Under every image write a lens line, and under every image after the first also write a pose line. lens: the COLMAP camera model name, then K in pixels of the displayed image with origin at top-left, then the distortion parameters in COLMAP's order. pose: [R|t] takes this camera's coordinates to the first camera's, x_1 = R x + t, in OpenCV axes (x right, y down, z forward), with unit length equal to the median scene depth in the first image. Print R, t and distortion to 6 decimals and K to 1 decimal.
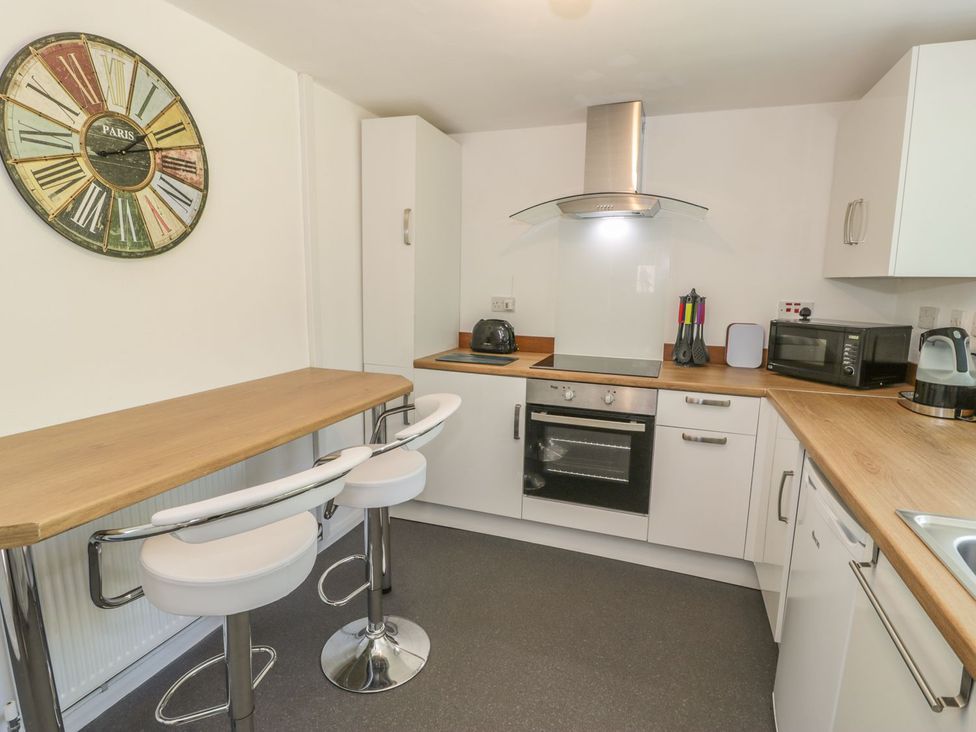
lens RADIAL K [[505.9, 0, 486.8], [0, 505.9, 363.6], [0, 0, 1]] dist [0.001428, -0.015010]
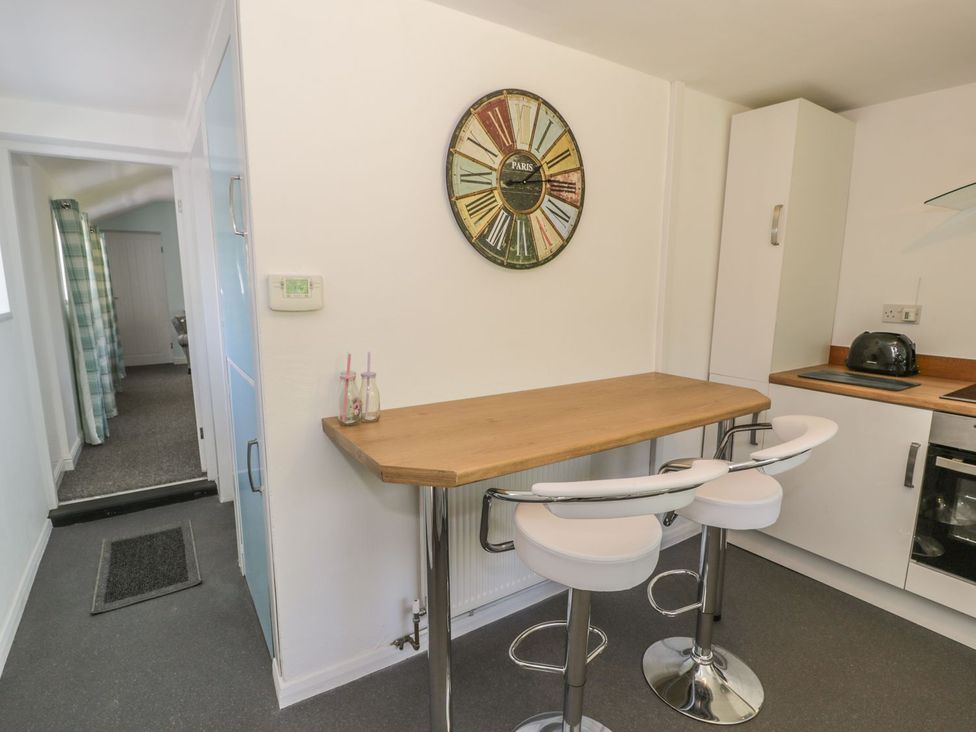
lens RADIAL K [[505.9, 0, 486.8], [0, 505.9, 363.6], [0, 0, 1]] dist [0.001428, -0.015010]
pose [[0.805493, 0.078740, -0.587351, -0.038533], [-0.084587, 0.996261, 0.017556, 0.001906], [0.586538, 0.035541, 0.809142, -0.021200]]
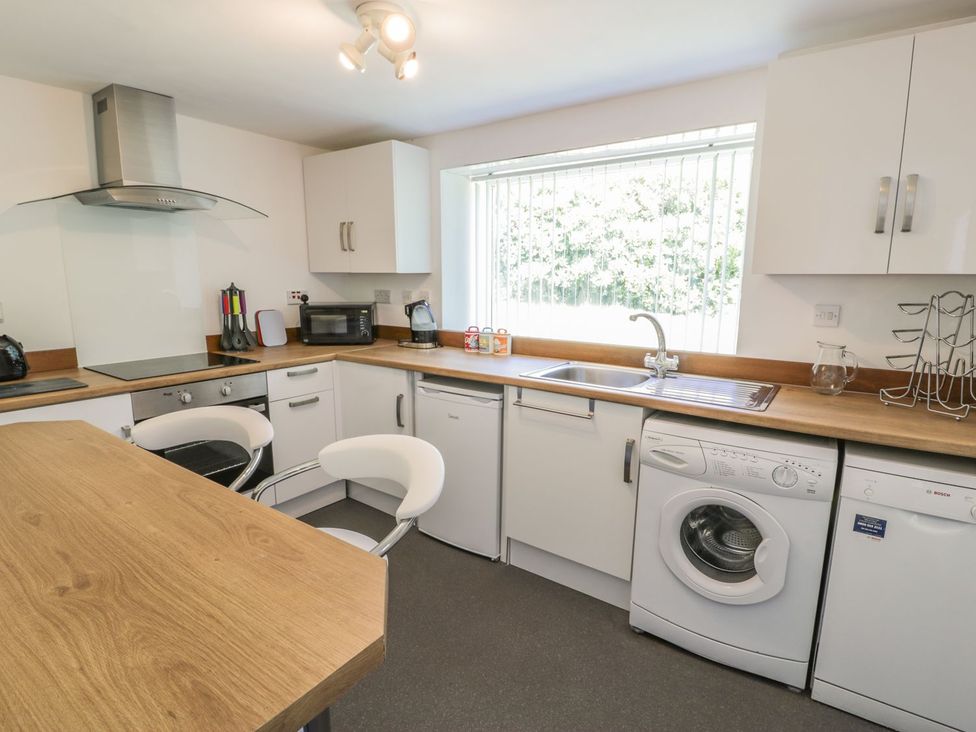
lens RADIAL K [[505.9, 0, 486.8], [0, 505.9, 363.6], [0, 0, 1]] dist [0.001428, -0.015010]
pose [[0.261154, -0.177625, 0.948814, -0.845367], [0.153184, 0.978095, 0.140944, -0.070337], [-0.953065, 0.108535, 0.282642, 0.262838]]
